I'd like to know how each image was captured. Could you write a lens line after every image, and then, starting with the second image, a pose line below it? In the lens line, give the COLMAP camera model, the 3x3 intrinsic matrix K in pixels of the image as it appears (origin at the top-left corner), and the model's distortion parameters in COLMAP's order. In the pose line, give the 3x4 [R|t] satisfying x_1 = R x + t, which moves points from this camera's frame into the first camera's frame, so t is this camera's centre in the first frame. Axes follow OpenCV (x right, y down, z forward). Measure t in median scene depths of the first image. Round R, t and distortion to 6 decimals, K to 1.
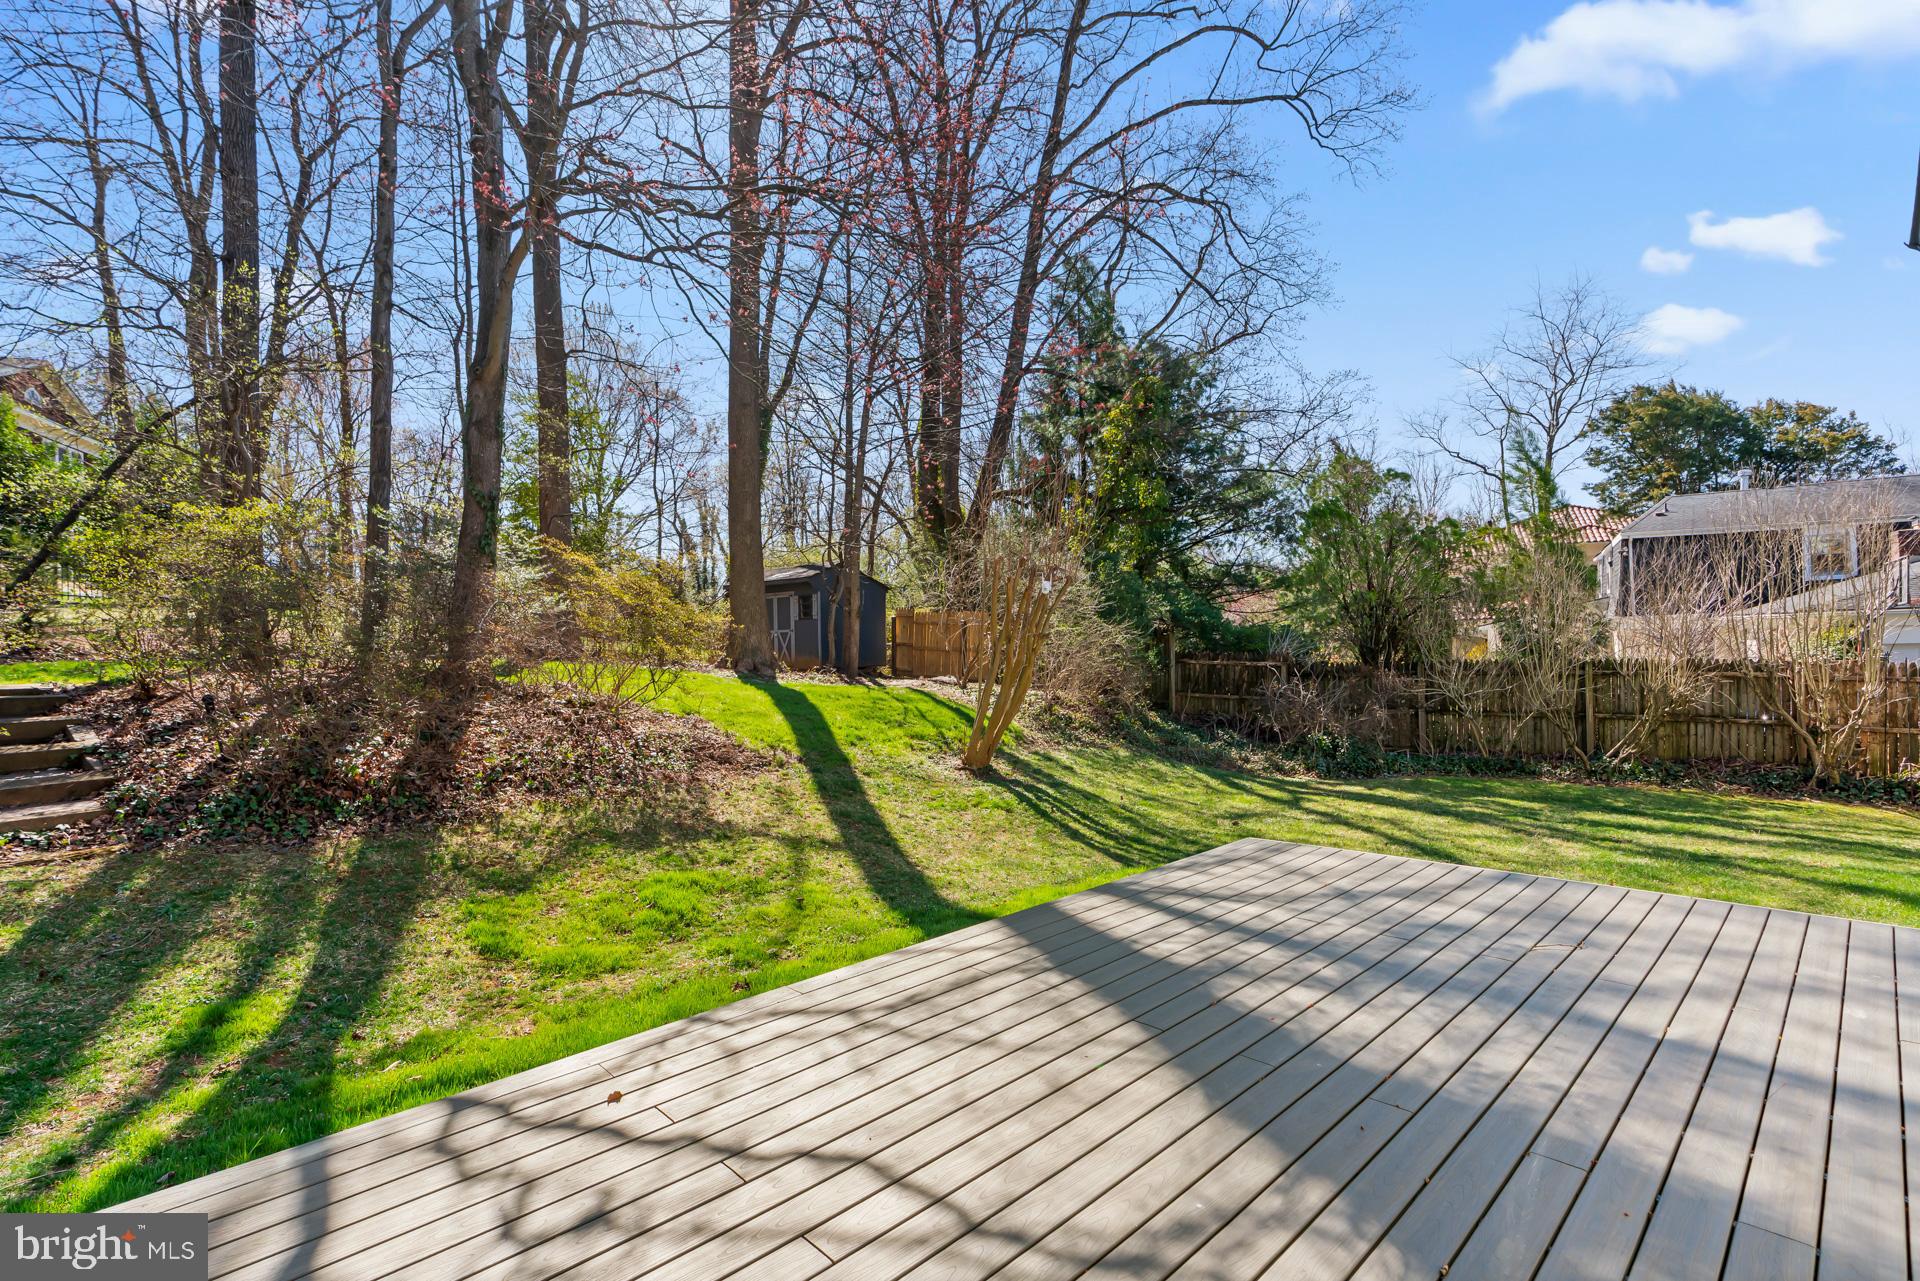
lens RADIAL K [[874.2, 0, 961.2], [0, 874.2, 634.4], [0, 0, 1]] dist [0.021357, 0.000395]
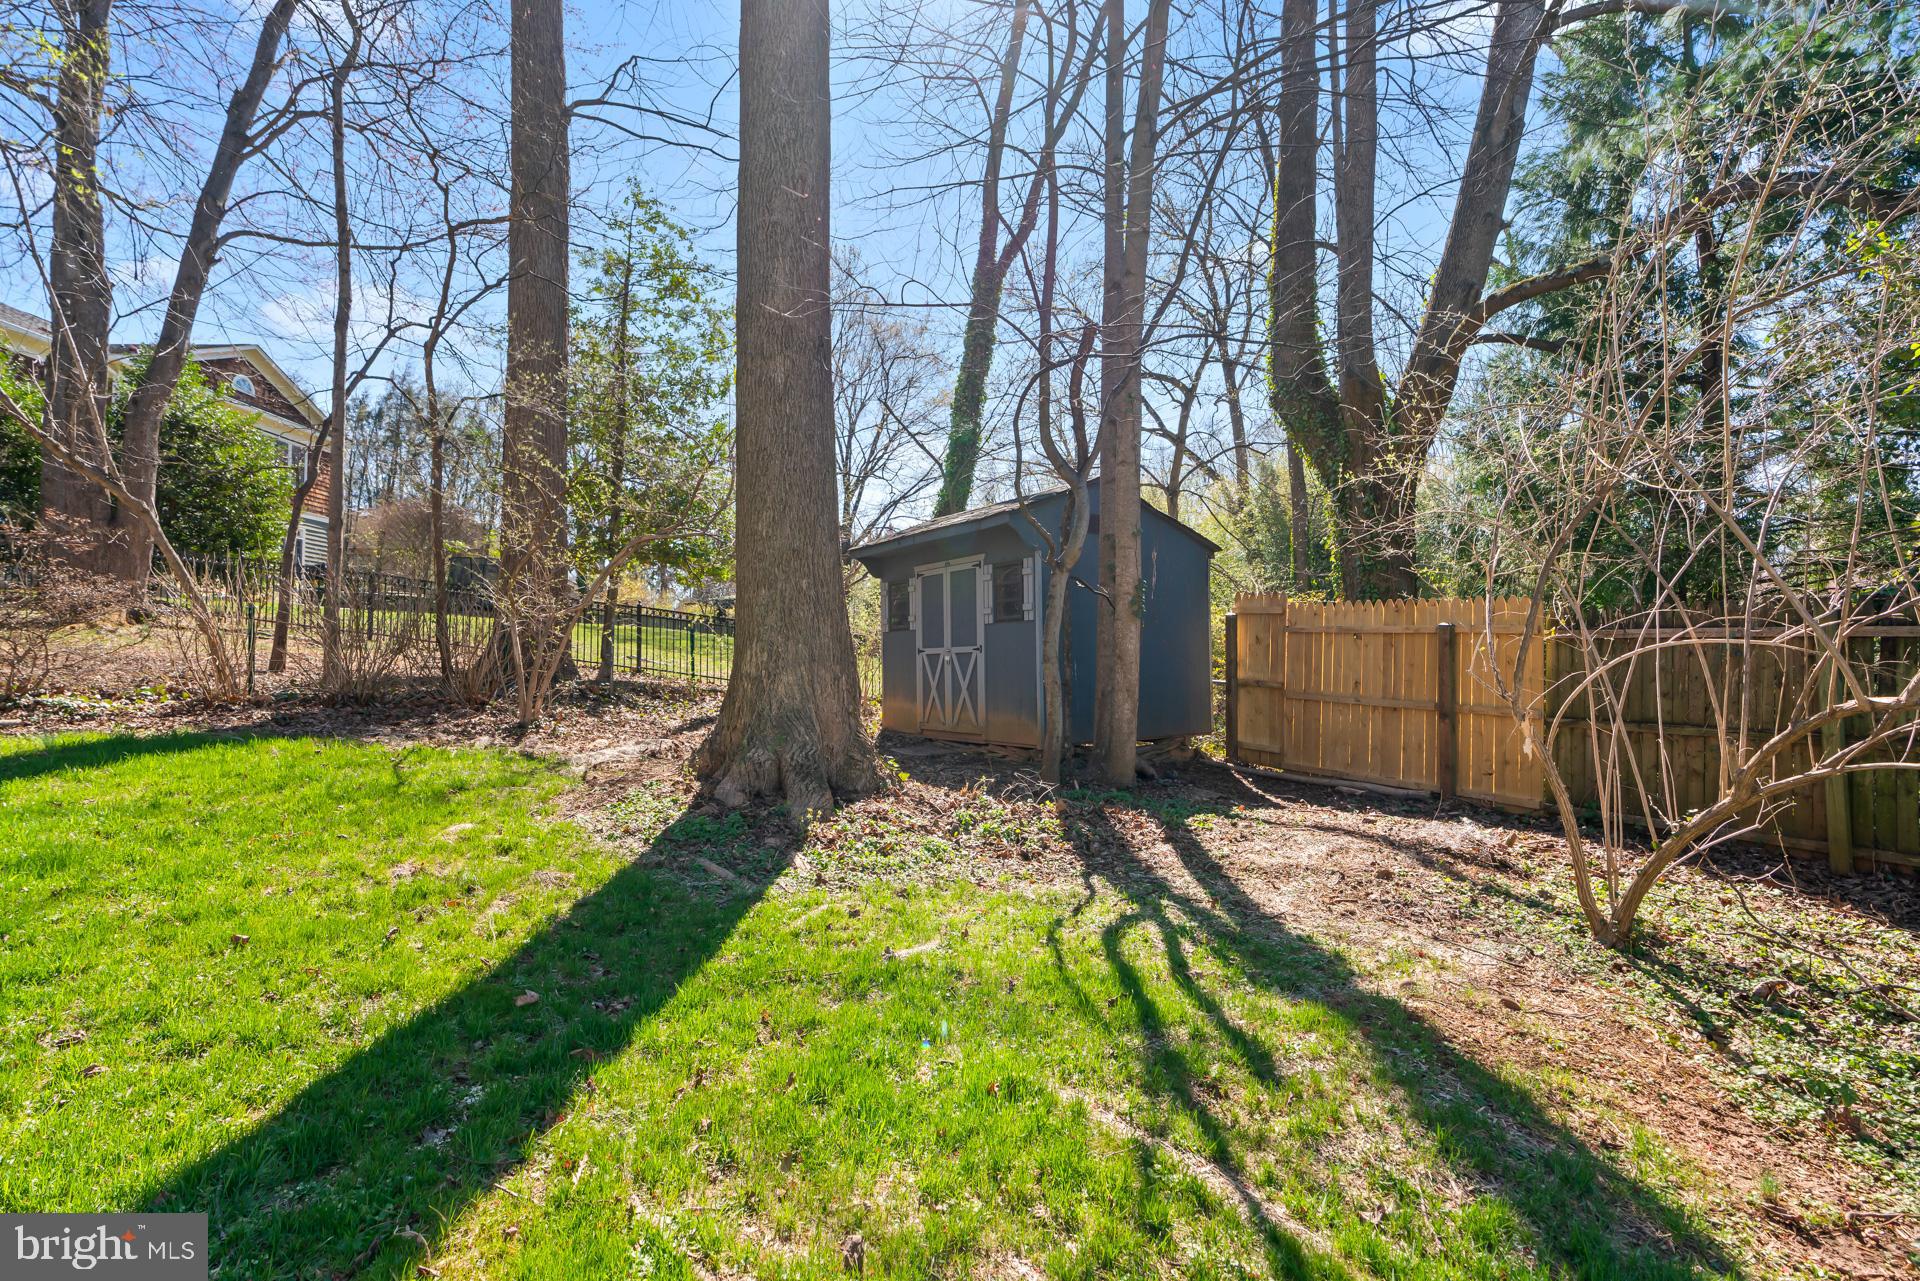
lens RADIAL K [[874.2, 0, 962.4], [0, 874.2, 641.6], [0, 0, 1]] dist [0.021357, 0.000395]
pose [[0.943437, -0.002753, -0.331542, -0.058064], [0.000301, 0.999972, -0.007448, -0.005085], [0.331553, 0.006927, 0.943411, 0.551579]]
